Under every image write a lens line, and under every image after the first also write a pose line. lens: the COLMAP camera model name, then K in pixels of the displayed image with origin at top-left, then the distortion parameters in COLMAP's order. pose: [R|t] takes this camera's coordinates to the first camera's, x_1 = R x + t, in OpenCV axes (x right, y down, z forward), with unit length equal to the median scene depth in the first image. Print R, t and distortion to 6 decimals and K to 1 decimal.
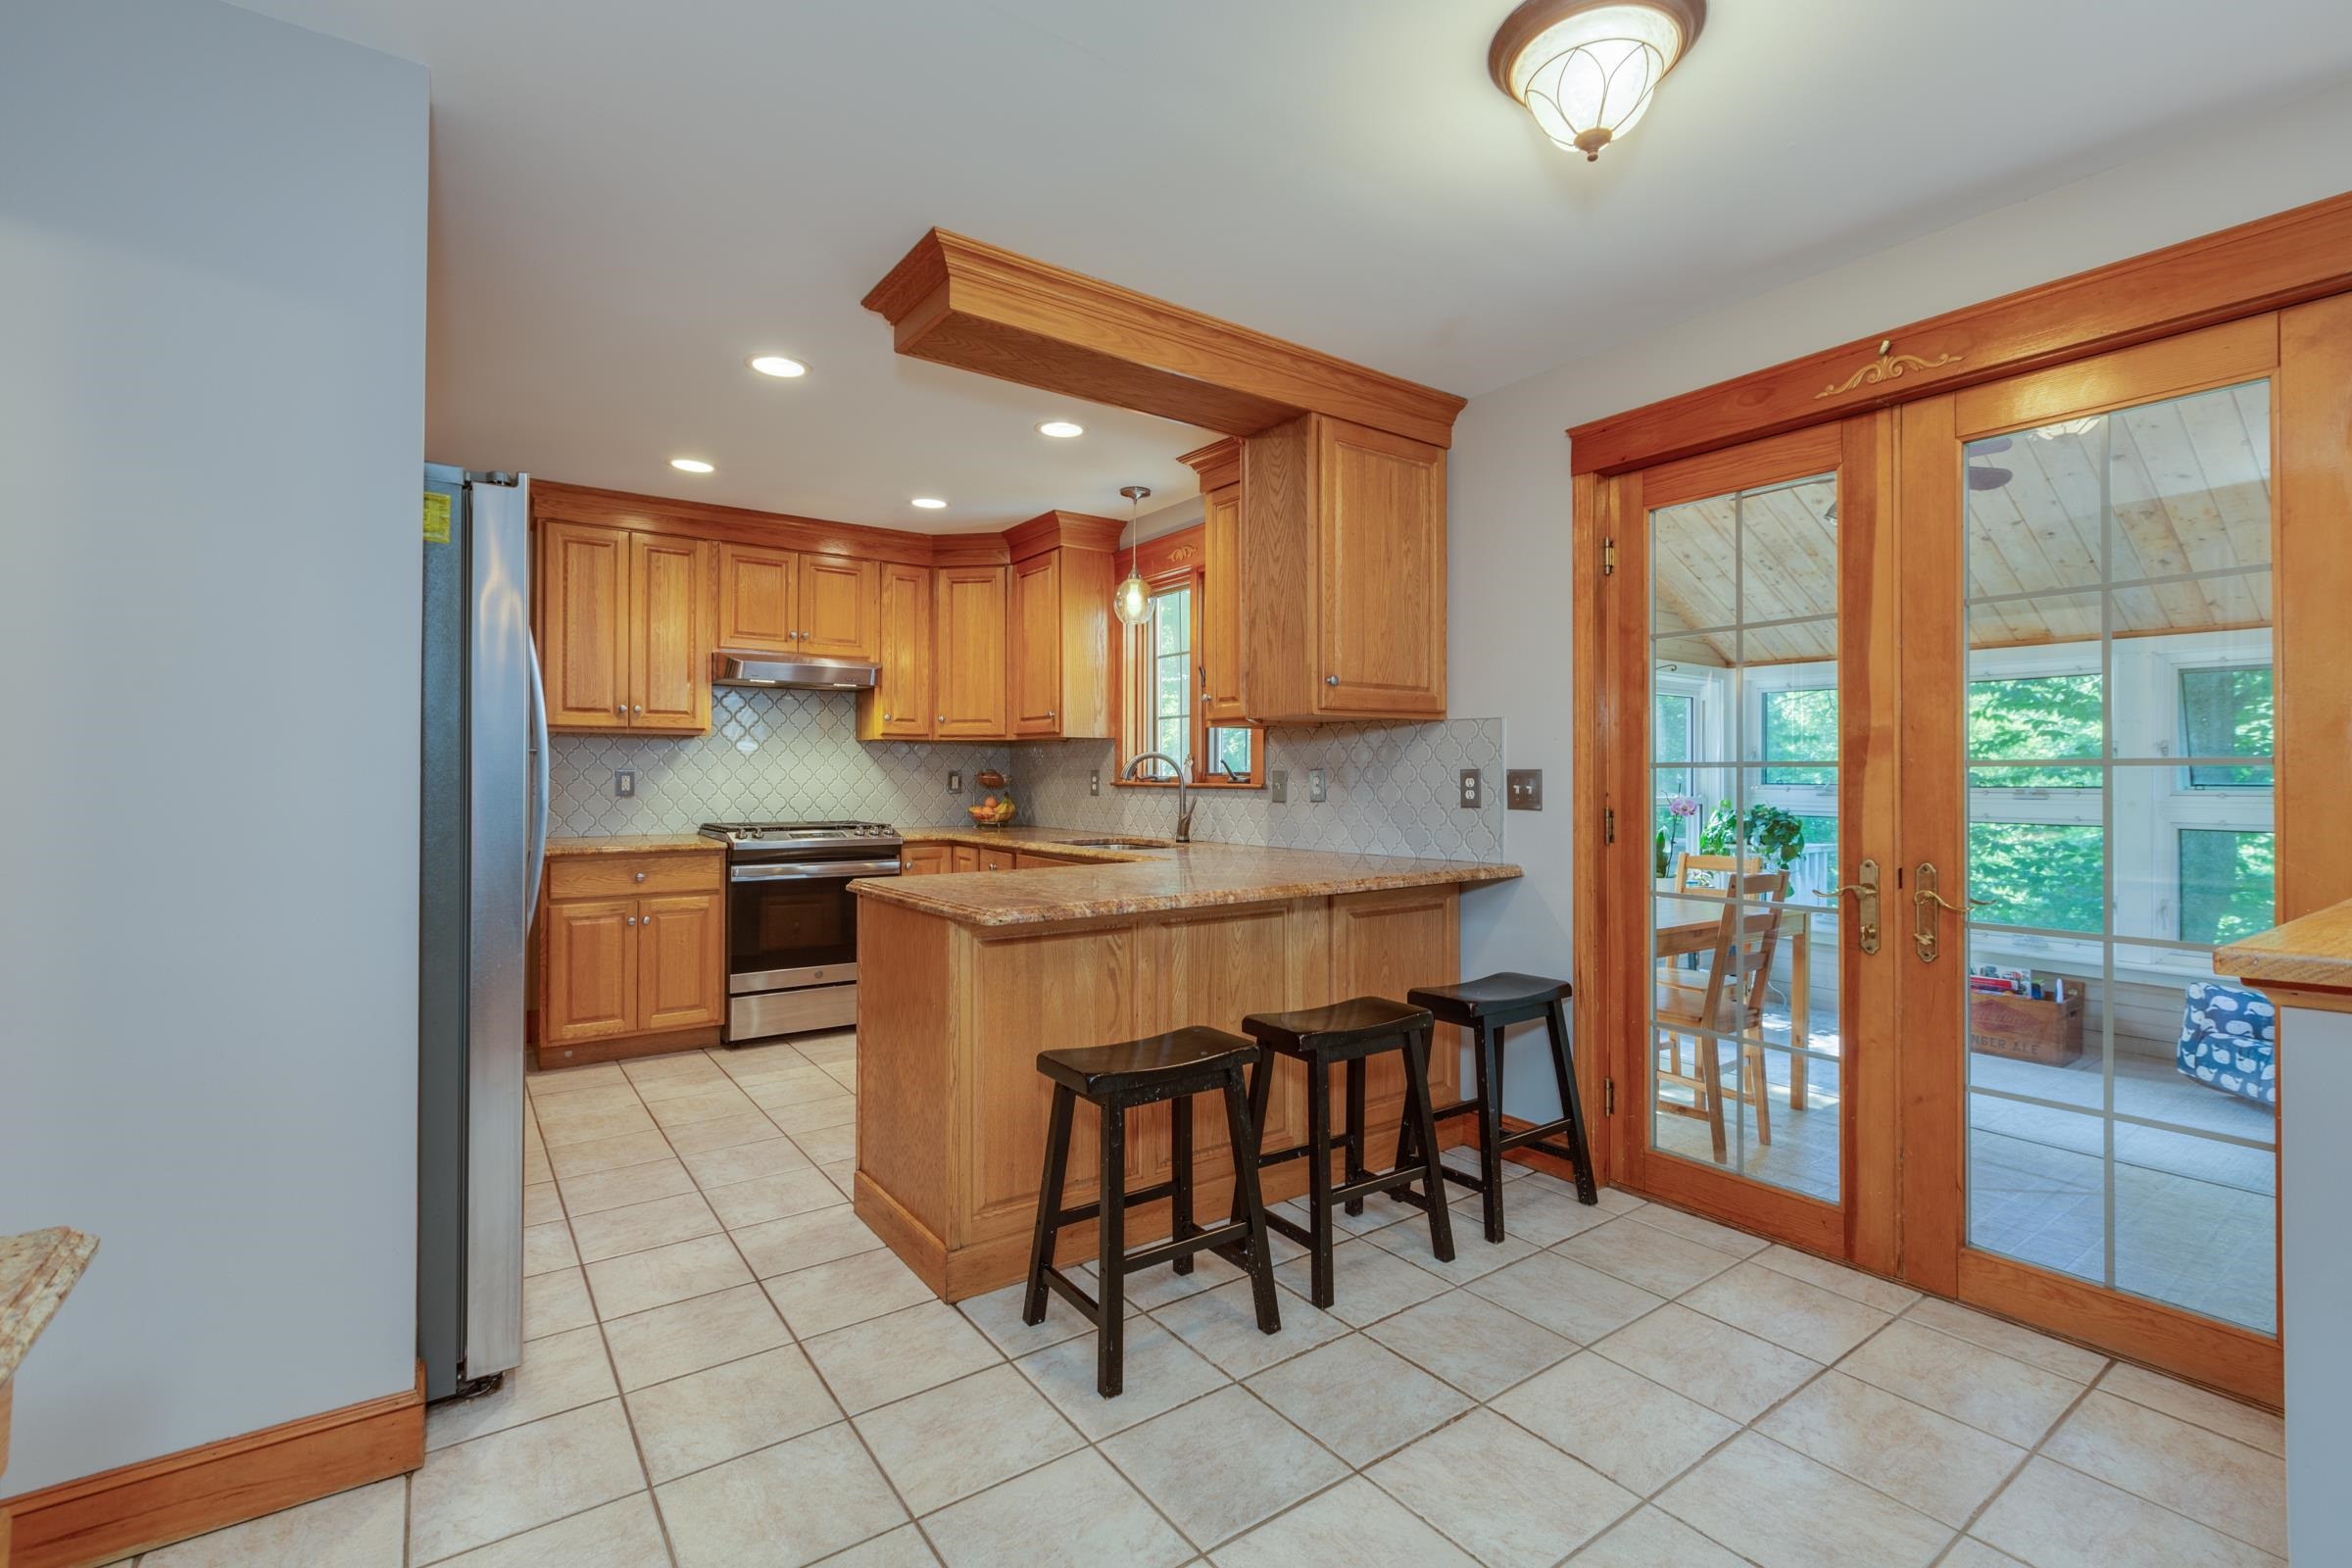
lens RADIAL K [[1052.0, 0, 1177.0], [0, 1052.0, 769.0], [0, 0, 1]] dist [-0.001360, -0.000595]
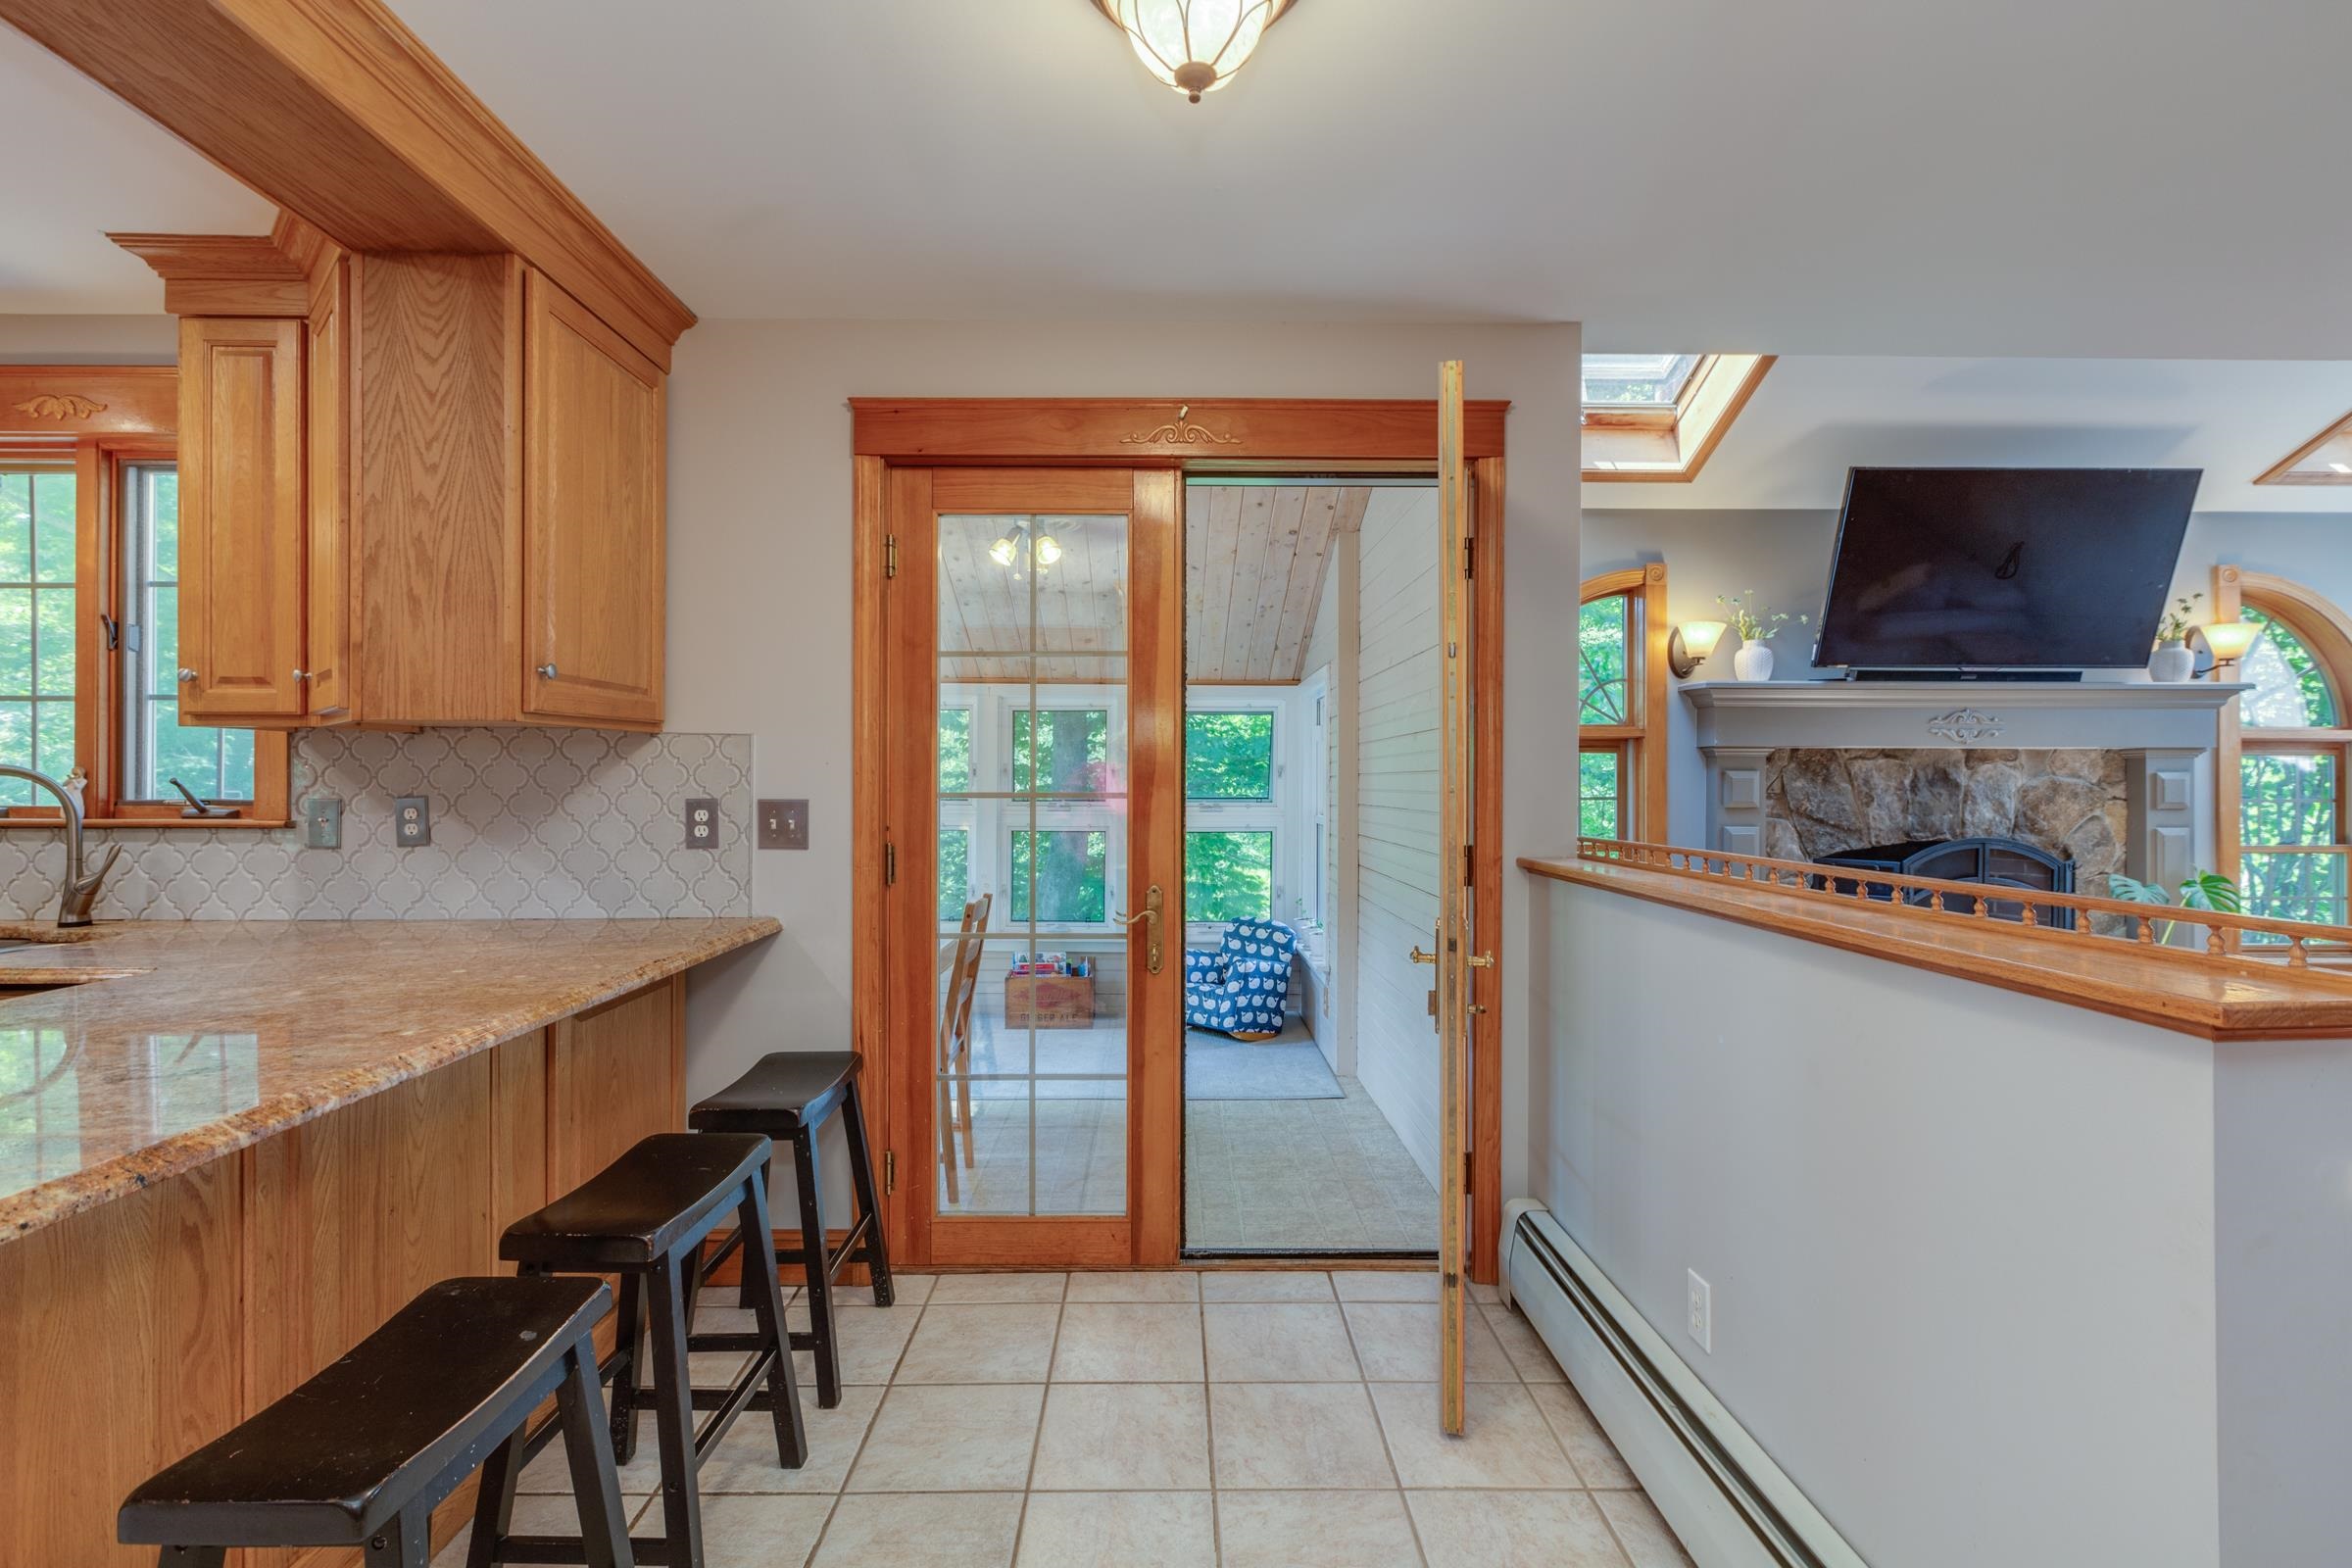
lens RADIAL K [[1061.6, 0, 1175.3], [0, 1061.6, 779.3], [0, 0, 1]] dist [0.000371, -0.001399]
pose [[0.574072, 0.000504, 0.818805, -0.160539], [-0.006918, 0.999967, 0.004235, -0.019746], [-0.818776, -0.008096, 0.574056, 0.266999]]
